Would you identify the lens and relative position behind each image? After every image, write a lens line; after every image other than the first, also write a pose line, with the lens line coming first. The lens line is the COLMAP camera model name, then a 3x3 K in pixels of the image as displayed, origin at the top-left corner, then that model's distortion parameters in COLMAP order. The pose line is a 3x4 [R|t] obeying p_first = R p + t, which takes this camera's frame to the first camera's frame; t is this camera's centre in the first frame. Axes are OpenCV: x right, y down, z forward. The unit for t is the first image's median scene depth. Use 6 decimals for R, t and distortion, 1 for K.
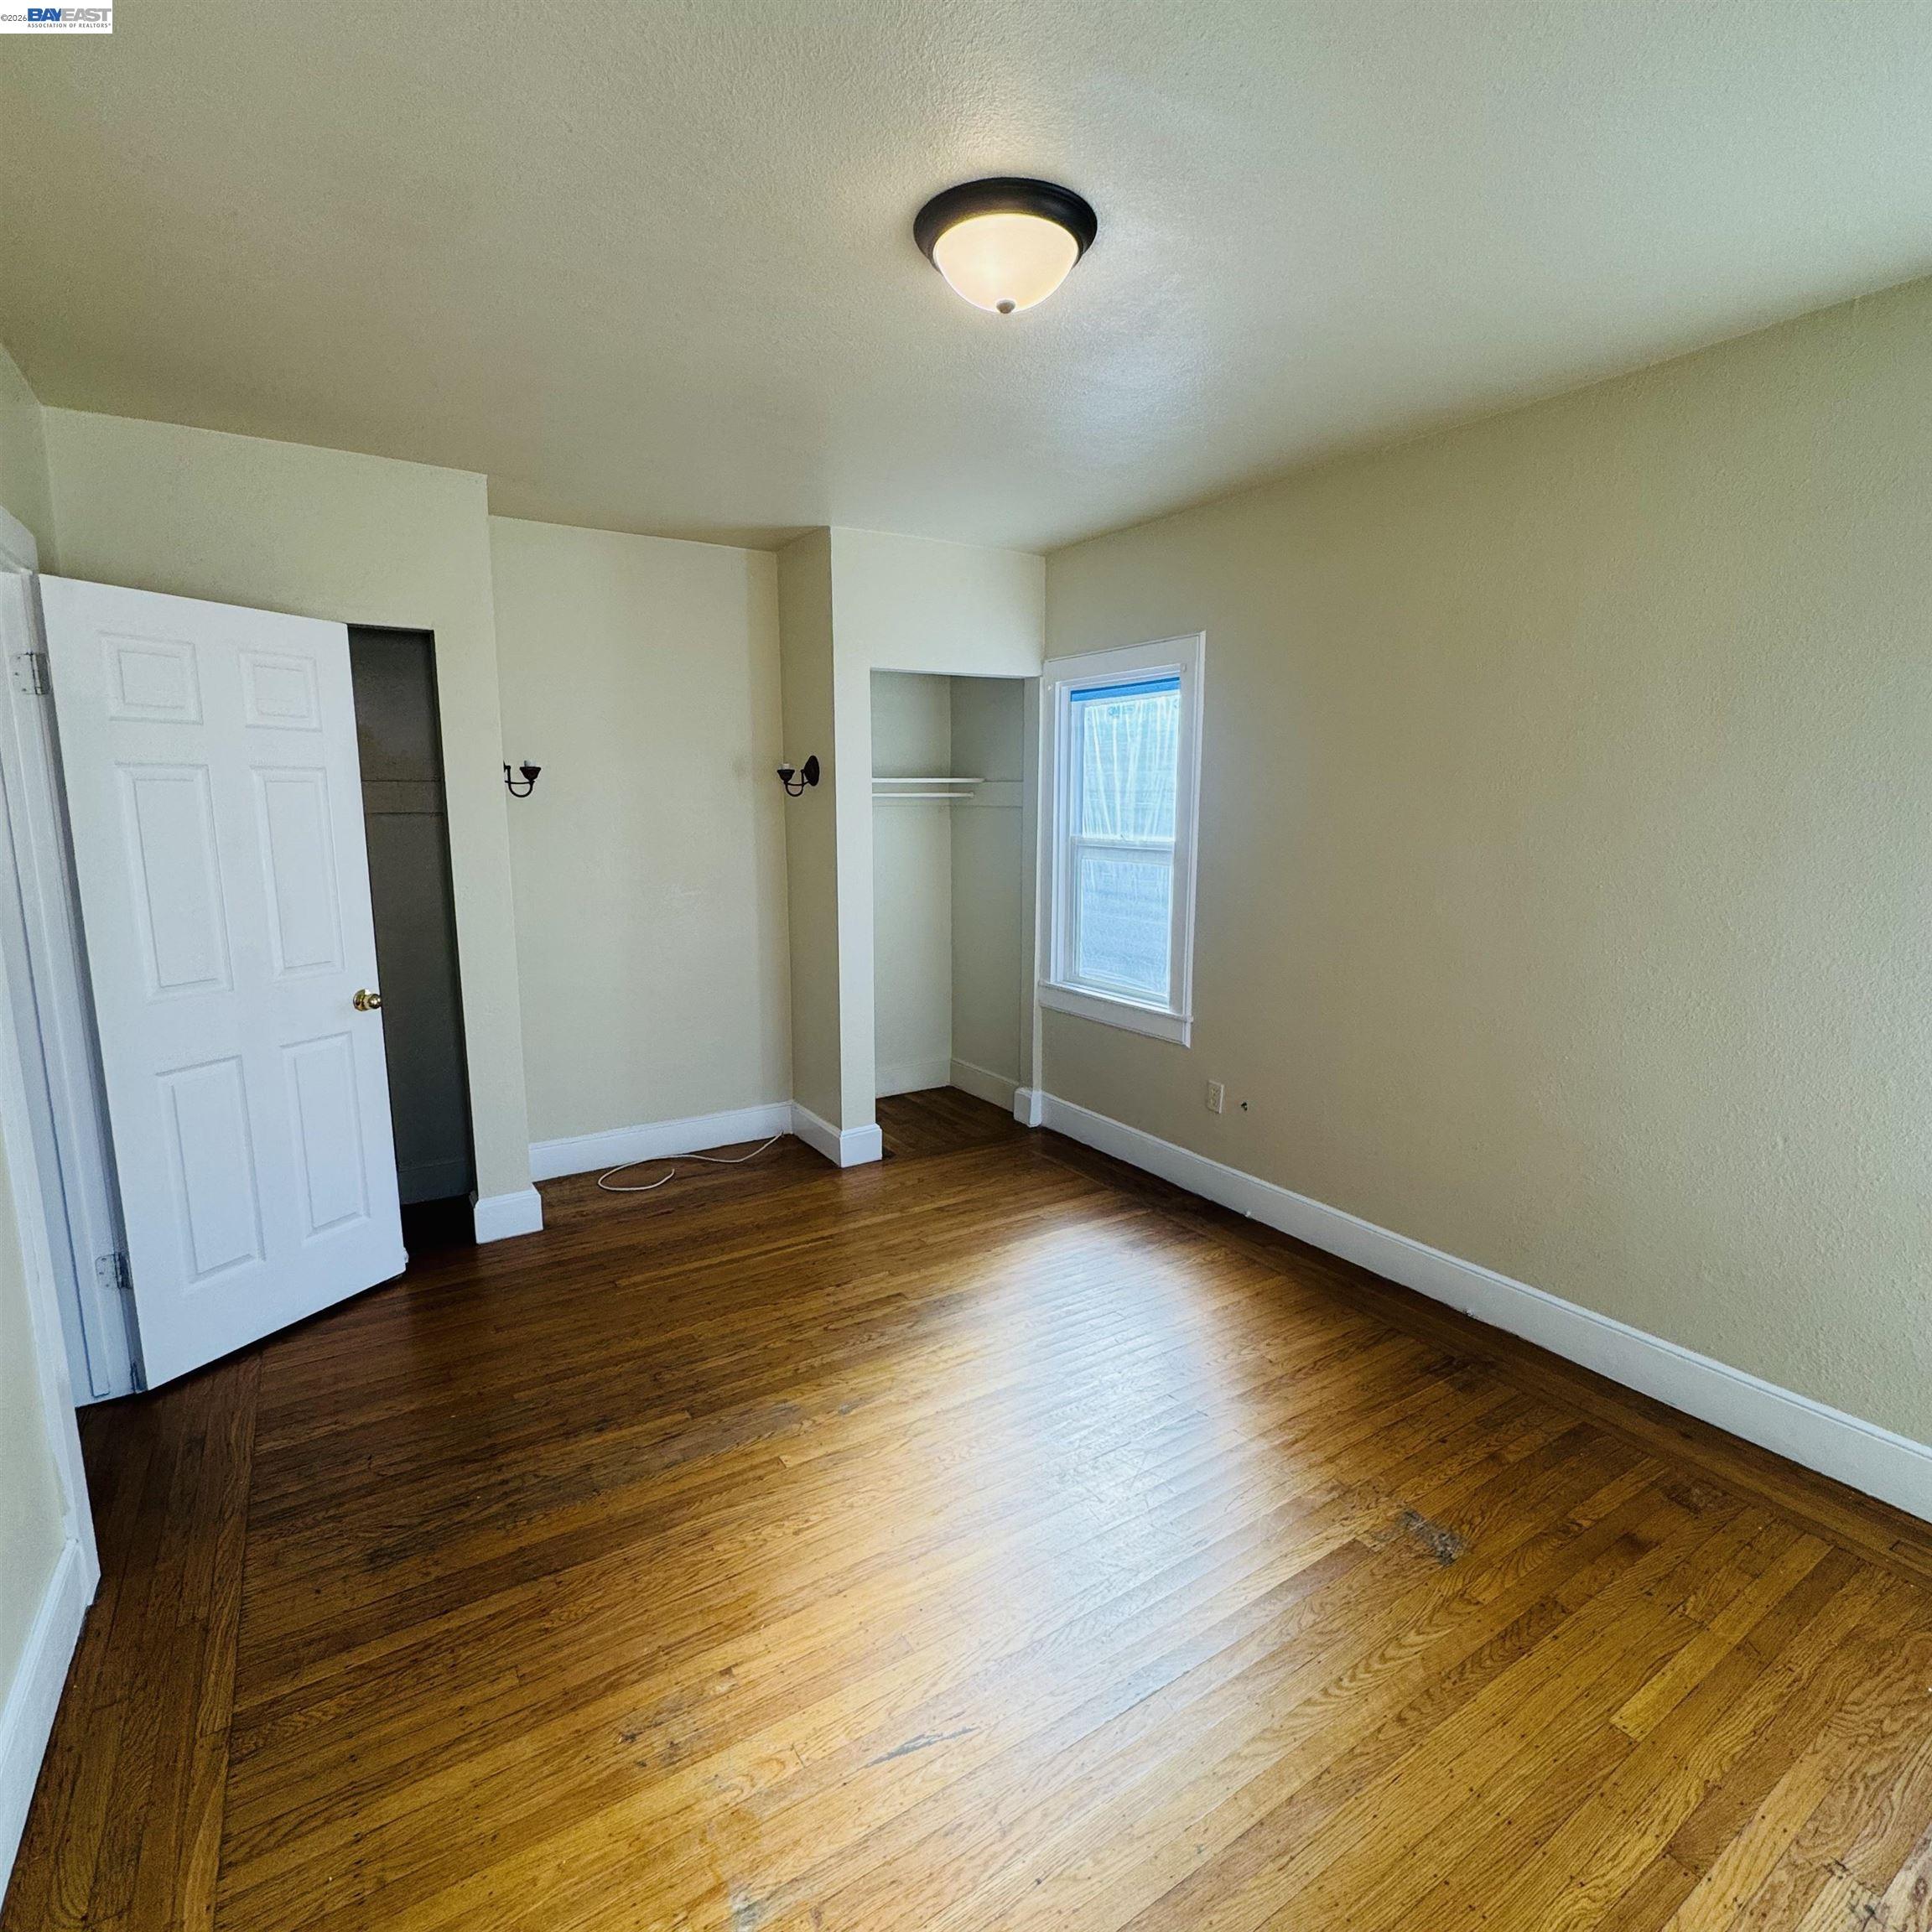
lens RADIAL K [[1061.2, 0, 970.1], [0, 1061.2, 966.3], [0, 0, 1]] dist [-0.004113, -0.000976]
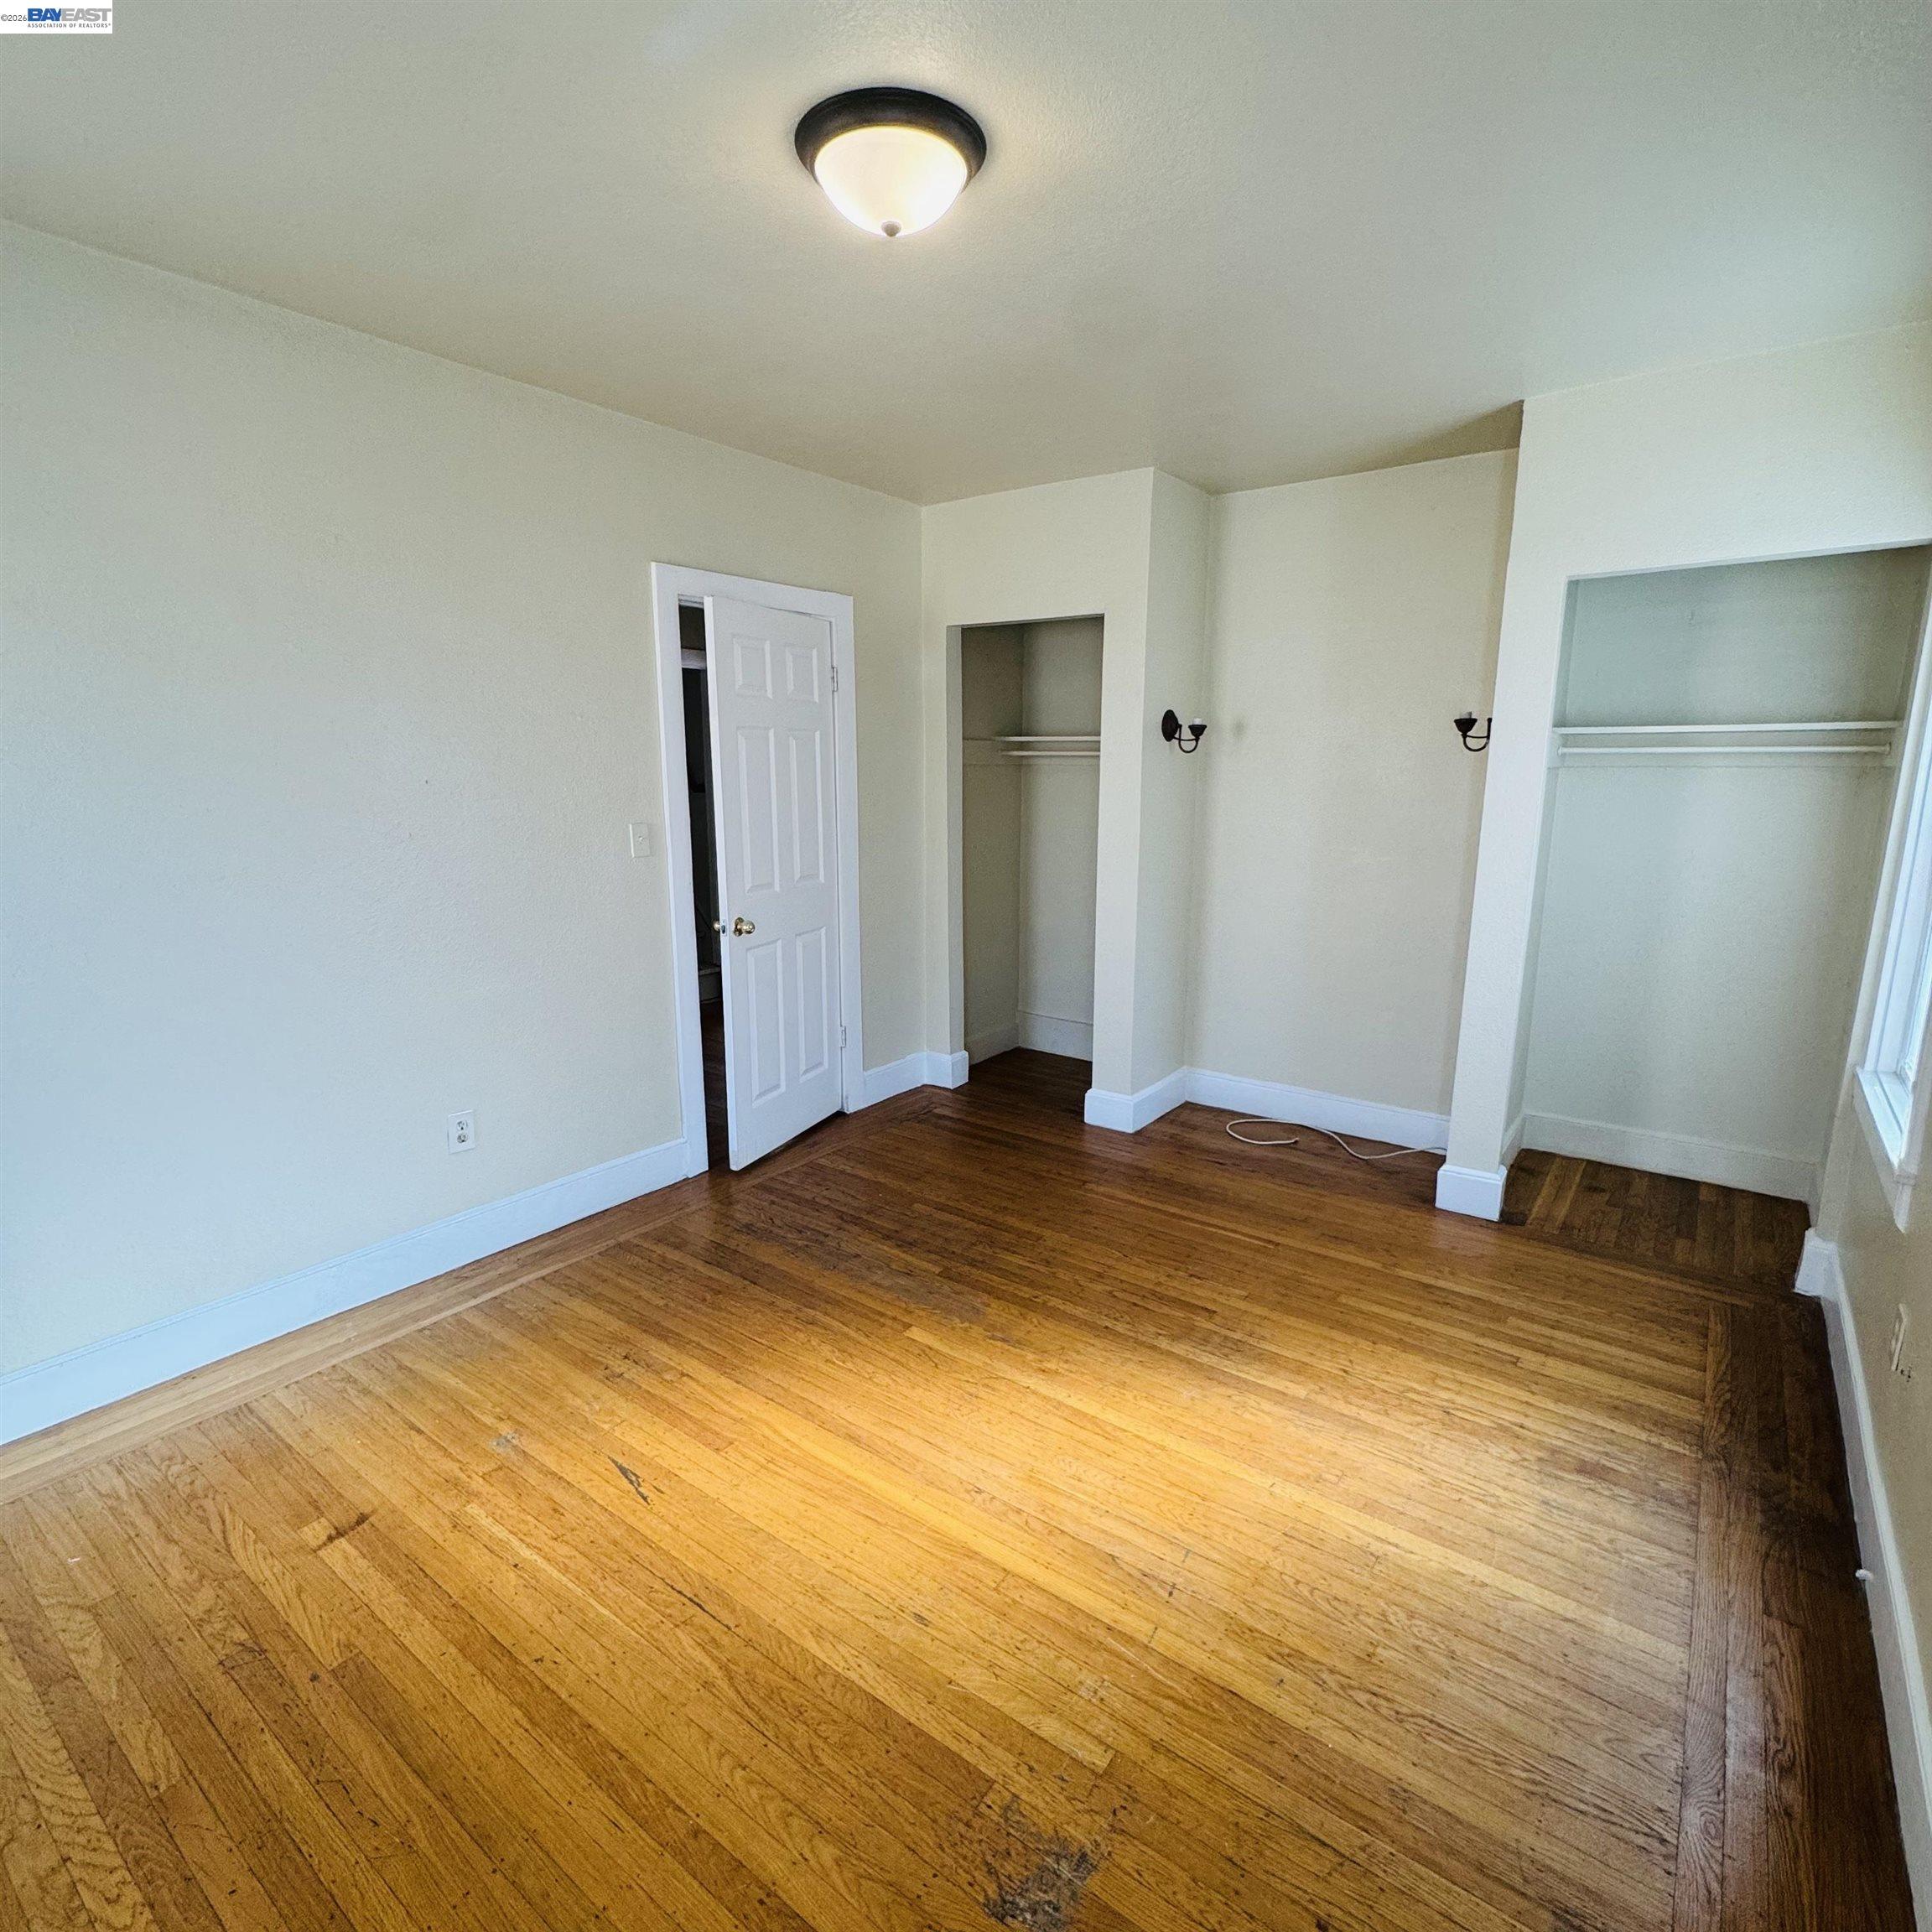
lens RADIAL K [[1061.2, 0, 970.1], [0, 1061.2, 966.3], [0, 0, 1]] dist [-0.004113, -0.000976]
pose [[0.328268, 0.180258, -0.927226, 0.718332], [-0.151534, 0.978958, 0.136667, -0.073264], [0.932351, 0.095643, 0.348676, 0.531817]]
